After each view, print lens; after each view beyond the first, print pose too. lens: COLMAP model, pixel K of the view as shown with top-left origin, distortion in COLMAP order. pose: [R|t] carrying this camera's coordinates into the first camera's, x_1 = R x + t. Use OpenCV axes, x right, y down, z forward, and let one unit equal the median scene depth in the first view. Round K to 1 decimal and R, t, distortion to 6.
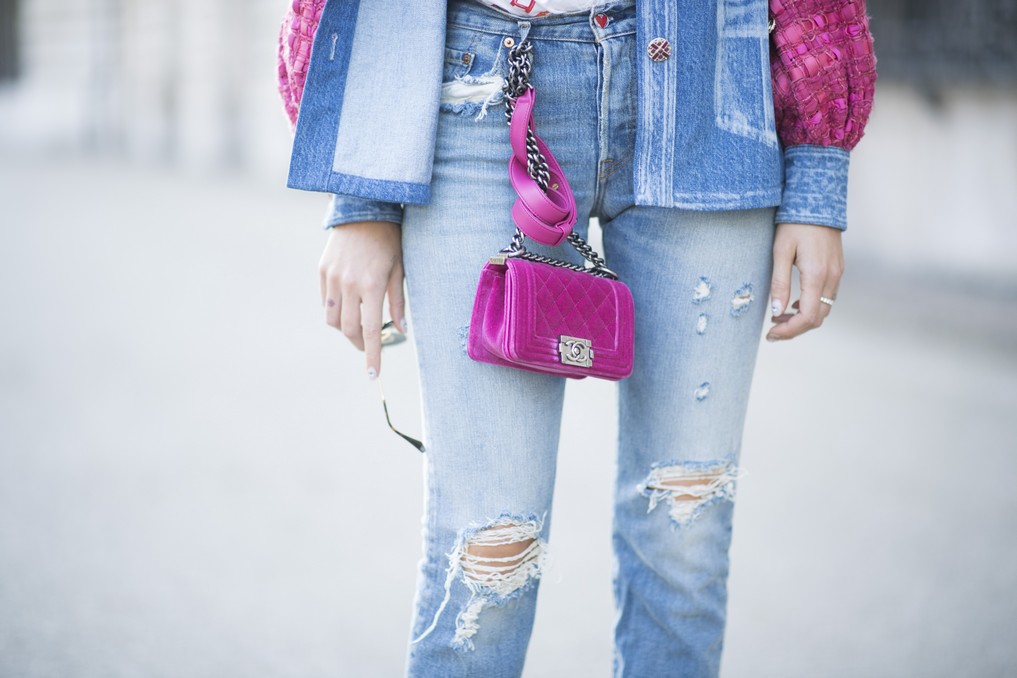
lens RADIAL K [[2419.7, 0, 508.5], [0, 2419.7, 339.0], [0, 0, 1]] dist [0.861034, -0.133448]
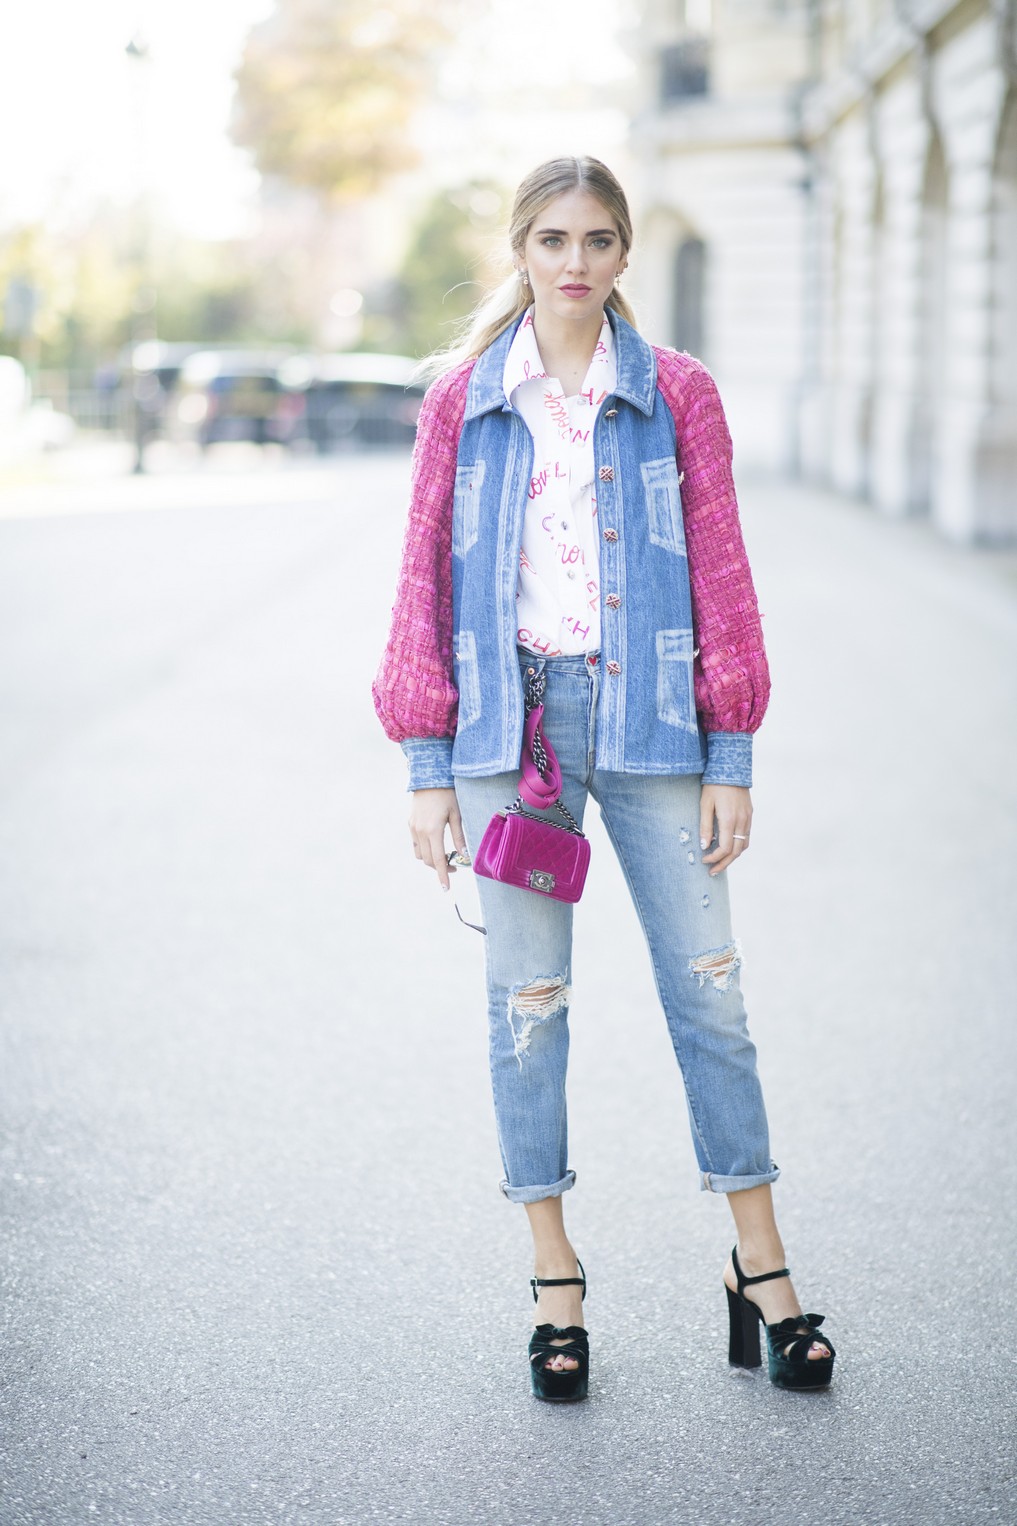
lens RADIAL K [[3630.8, 0, 508.5], [0, 3630.8, 763.0], [0, 0, 1]] dist [0.861034, -0.133448]
pose [[0.994388, -0.013825, 0.104883, -0.248978], [0.021958, 0.996805, -0.076797, 0.110959], [-0.103487, 0.078669, 0.991515, -1.220126]]
